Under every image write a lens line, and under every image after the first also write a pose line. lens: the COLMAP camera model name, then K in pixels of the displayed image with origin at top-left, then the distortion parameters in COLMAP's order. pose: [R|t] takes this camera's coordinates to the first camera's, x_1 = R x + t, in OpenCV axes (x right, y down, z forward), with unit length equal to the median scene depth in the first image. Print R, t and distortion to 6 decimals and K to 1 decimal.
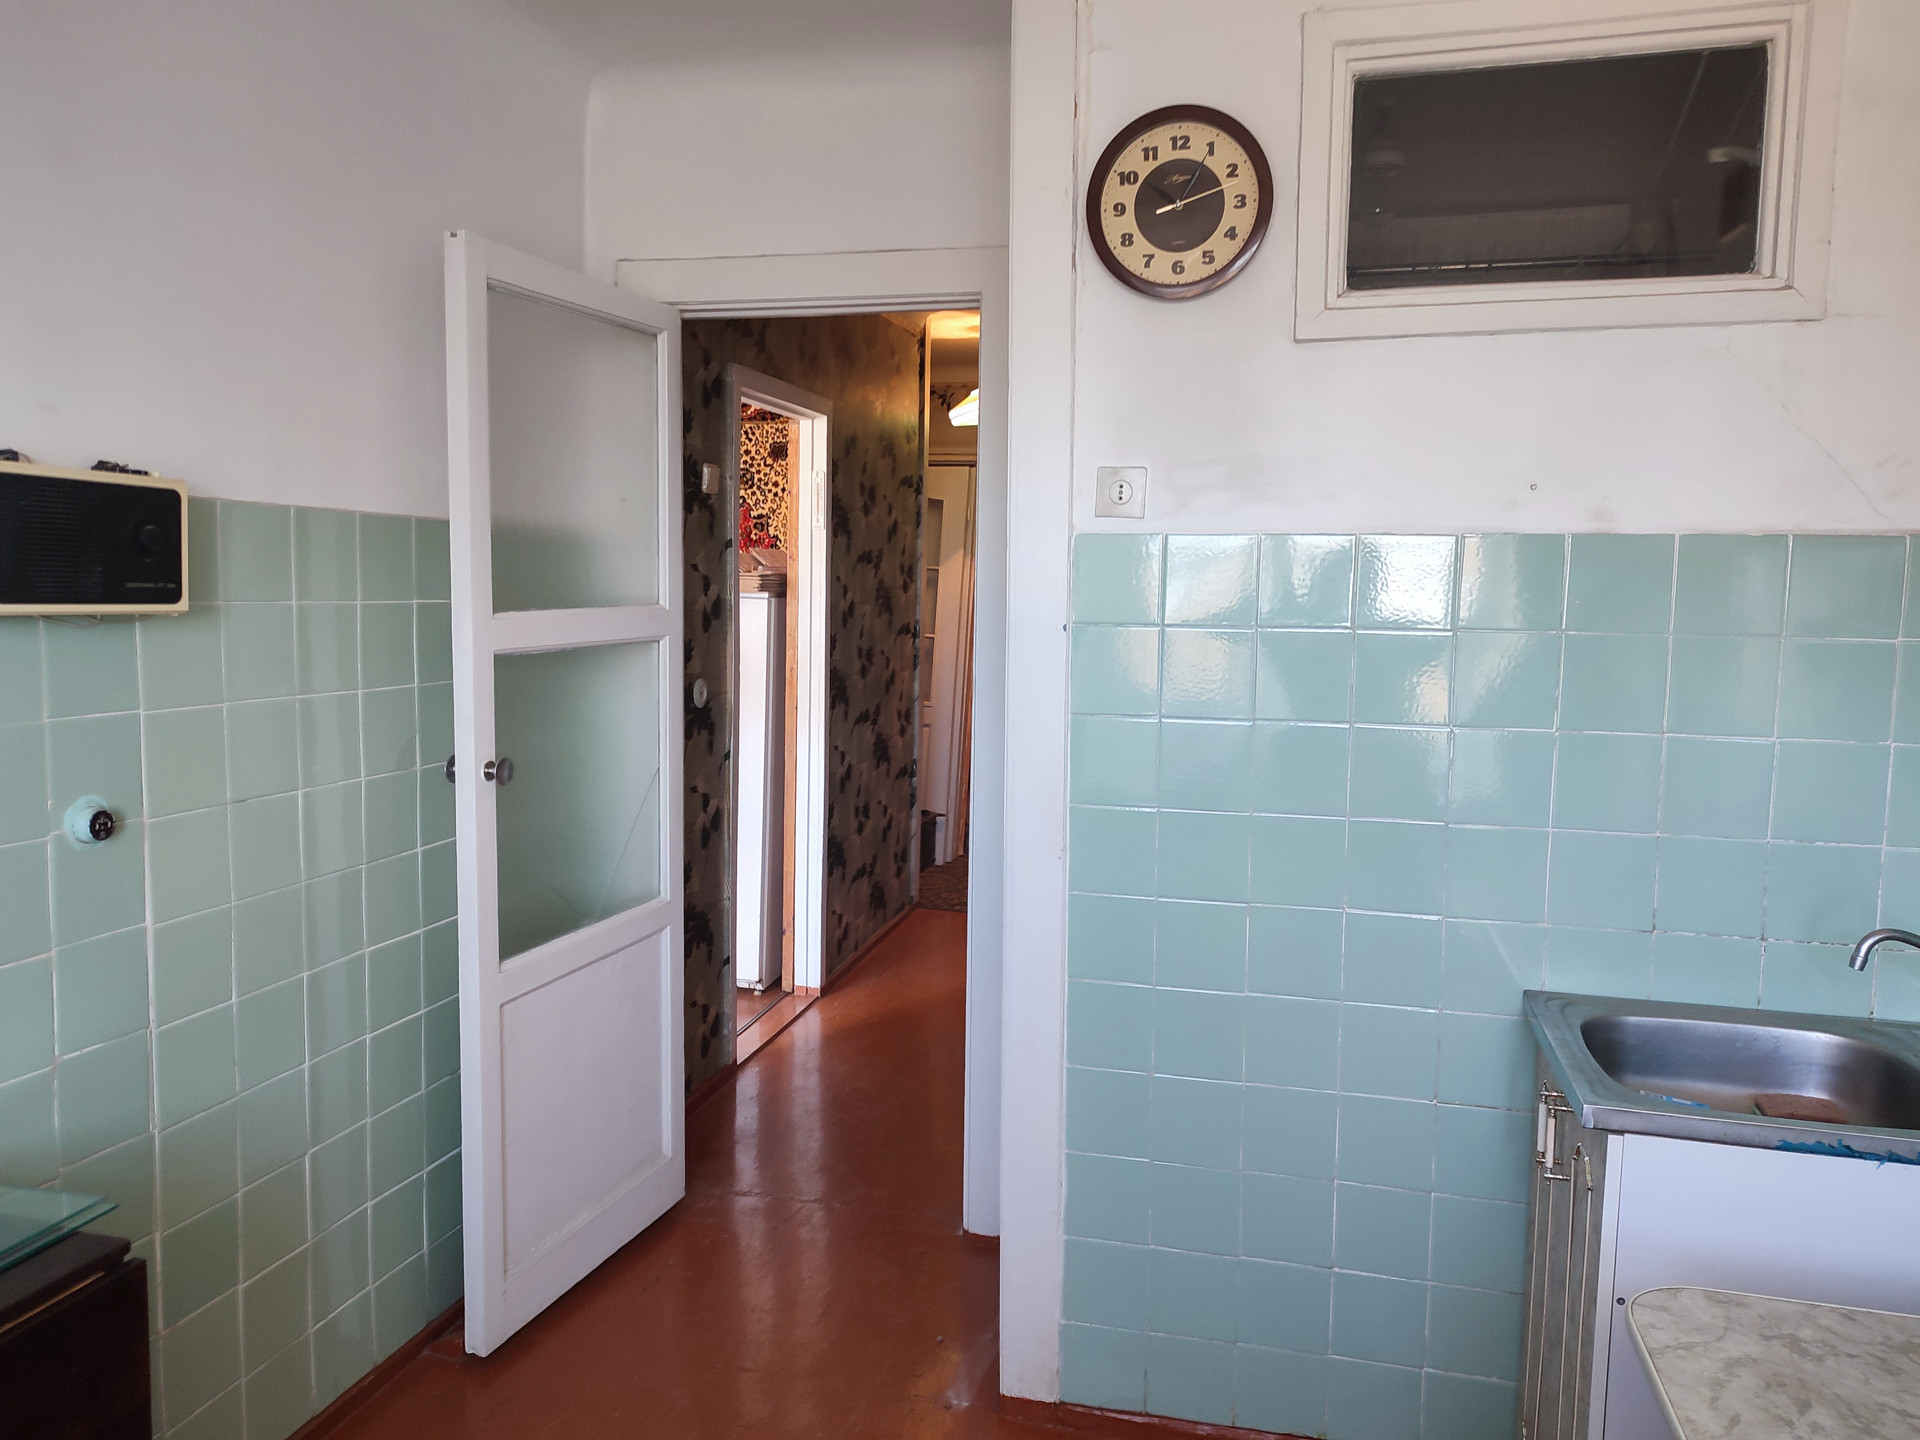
lens RADIAL K [[1368.9, 0, 967.3], [0, 1368.9, 719.8], [0, 0, 1]] dist [0.025876, -0.032370]
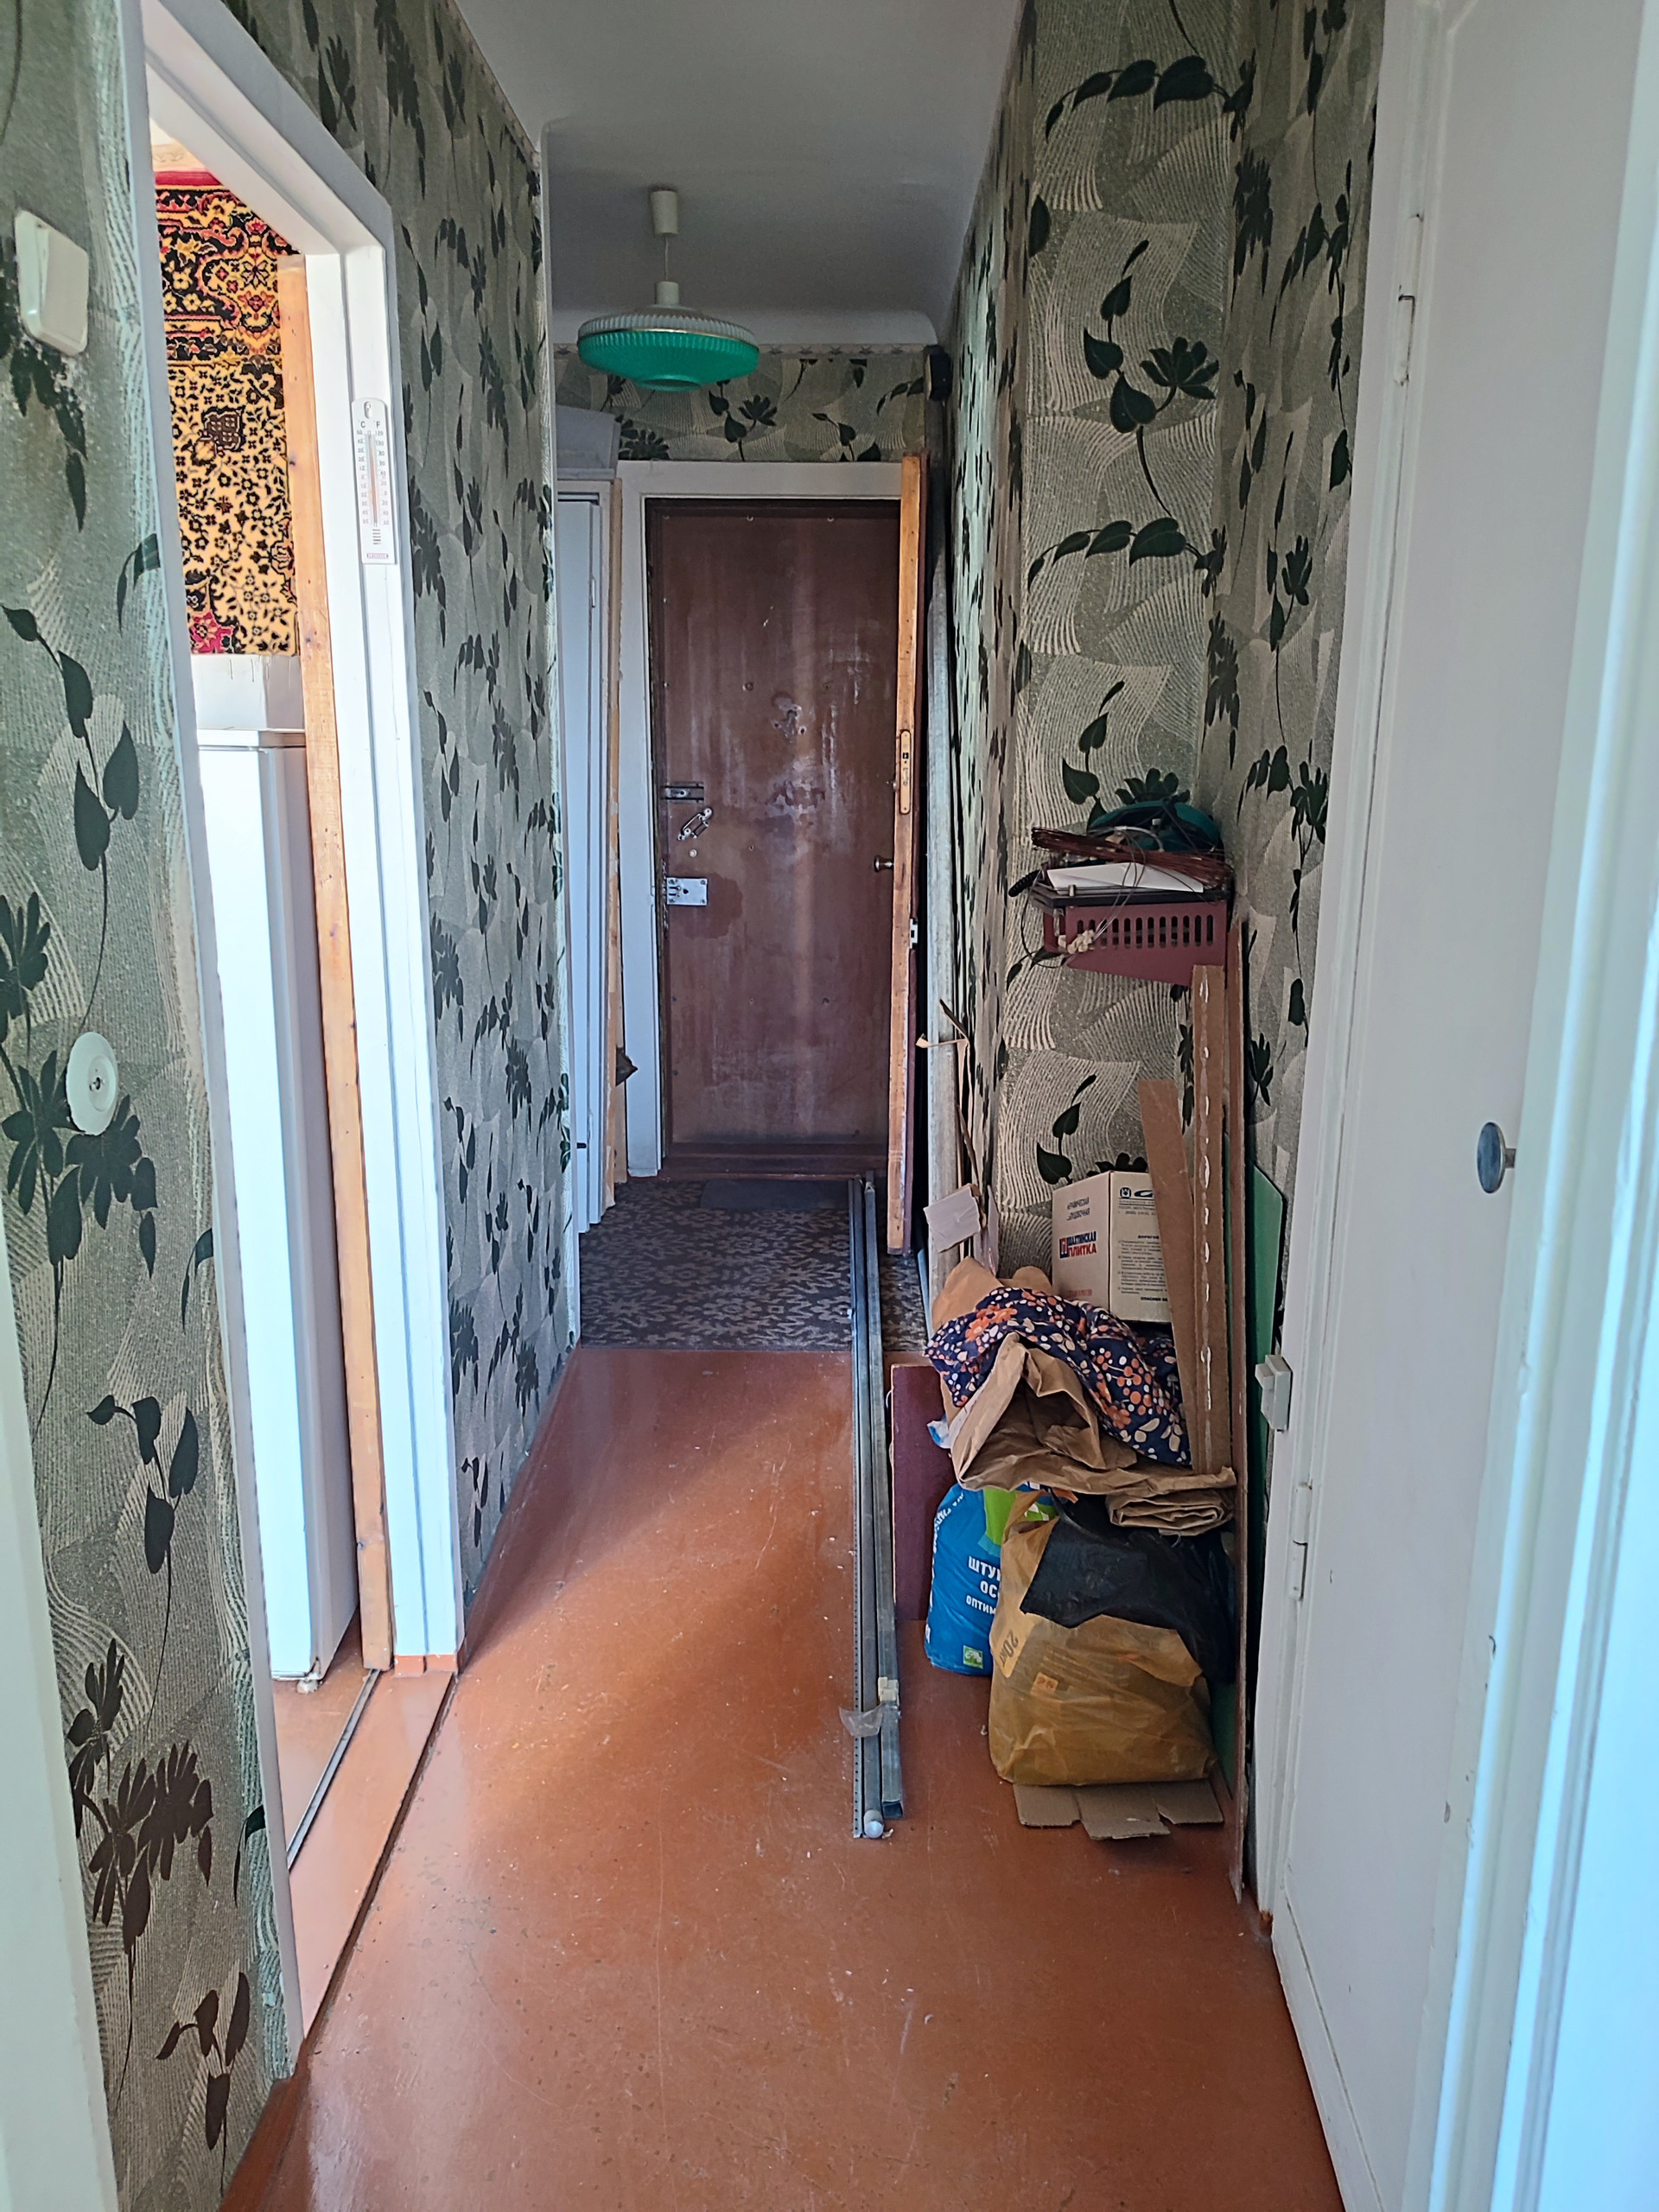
lens RADIAL K [[1577.1, 0, 812.9], [0, 1577.1, 1112.4], [0, 0, 1]] dist [0.025876, -0.032370]
pose [[0.973182, -0.068962, 0.219457, -0.085928], [0.039457, 0.989910, 0.136097, -0.036773], [-0.226628, -0.123788, 0.966083, 0.455775]]
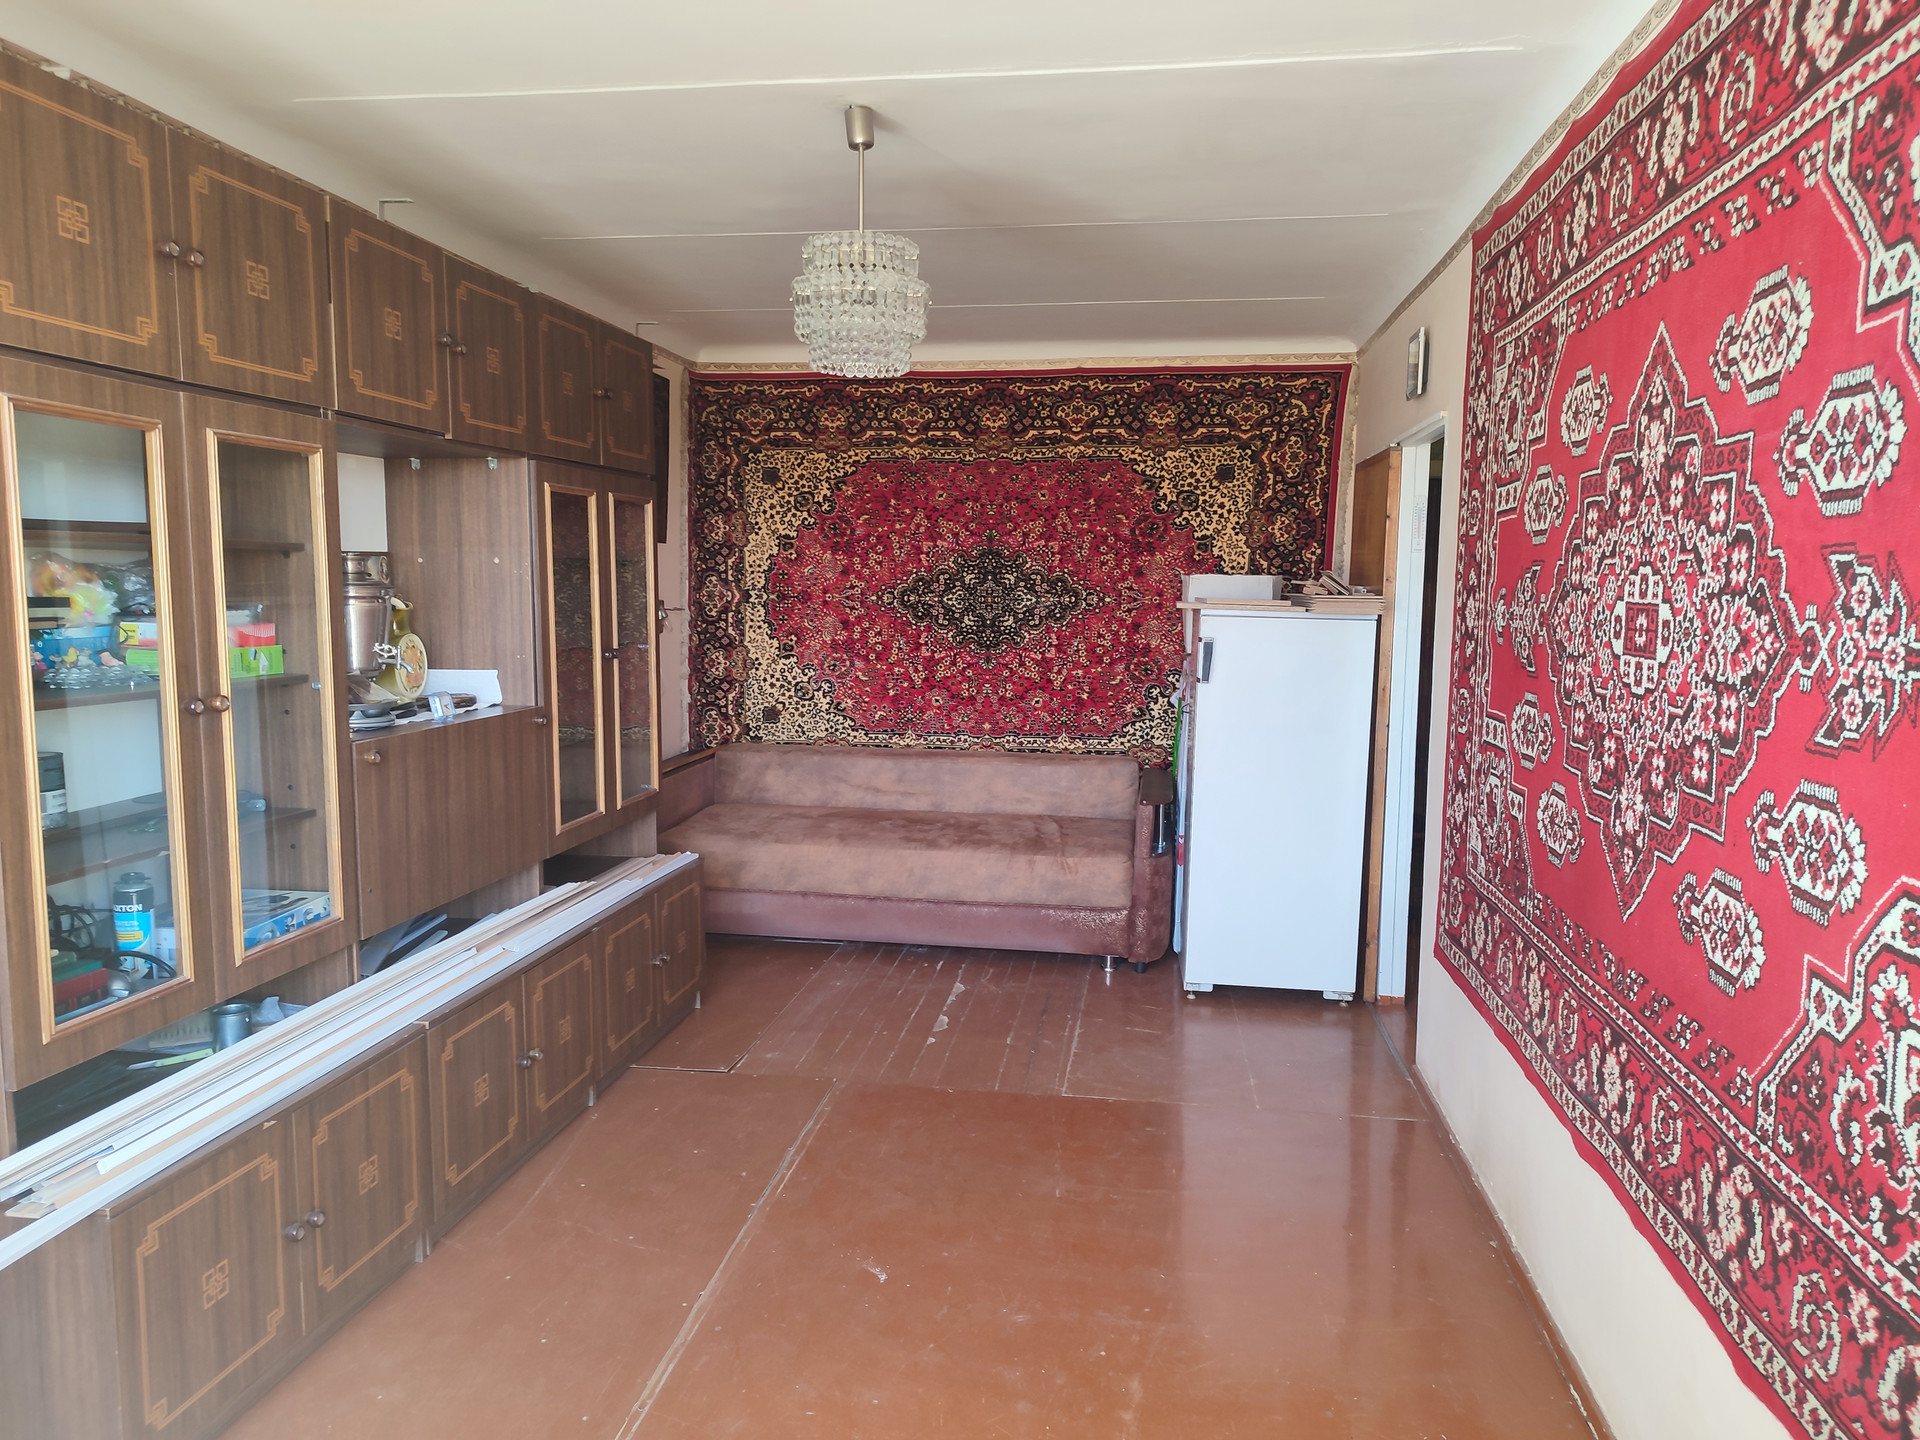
lens RADIAL K [[1368.9, 0, 968.4], [0, 1368.9, 727.1], [0, 0, 1]] dist [0.025876, -0.032370]
pose [[0.995232, -0.021004, 0.095243, -0.477285], [0.019825, 0.999715, 0.013316, -0.026805], [-0.095495, -0.011365, 0.995365, -0.002795]]
